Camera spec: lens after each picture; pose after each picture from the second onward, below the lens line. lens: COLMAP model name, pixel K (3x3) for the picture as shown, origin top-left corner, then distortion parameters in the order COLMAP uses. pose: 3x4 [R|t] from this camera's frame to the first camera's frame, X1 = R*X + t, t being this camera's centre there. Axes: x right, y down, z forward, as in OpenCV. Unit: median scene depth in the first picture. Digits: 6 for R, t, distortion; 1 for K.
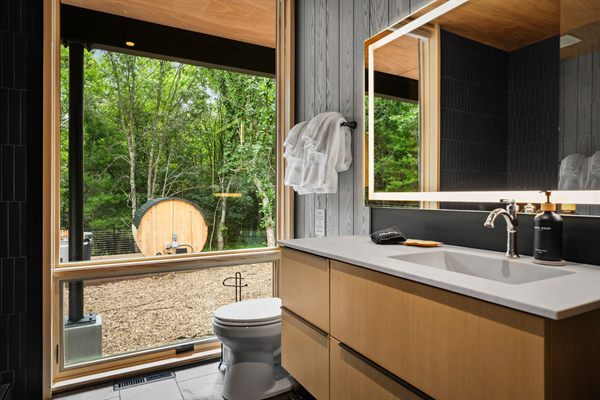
lens RADIAL K [[339.5, 0, 301.1], [0, 339.5, 196.1], [0, 0, 1]] dist [0.000704, 0.000245]
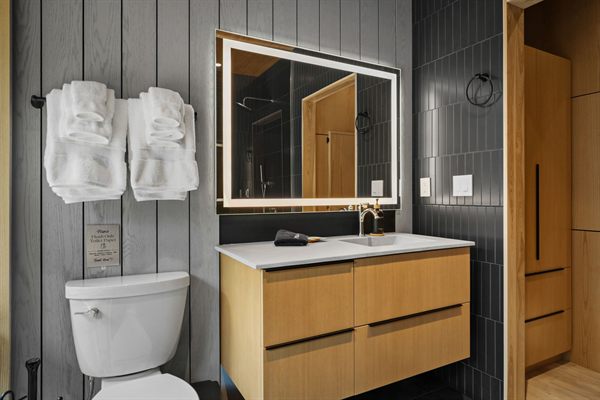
lens RADIAL K [[339.5, 0, 301.1], [0, 339.5, 196.1], [0, 0, 1]] dist [0.000704, 0.000245]
pose [[0.055214, -0.000258, 0.998475, -0.709610], [0.006517, 0.999979, -0.000102, -0.017245], [-0.998453, 0.006513, 0.055214, 0.756217]]
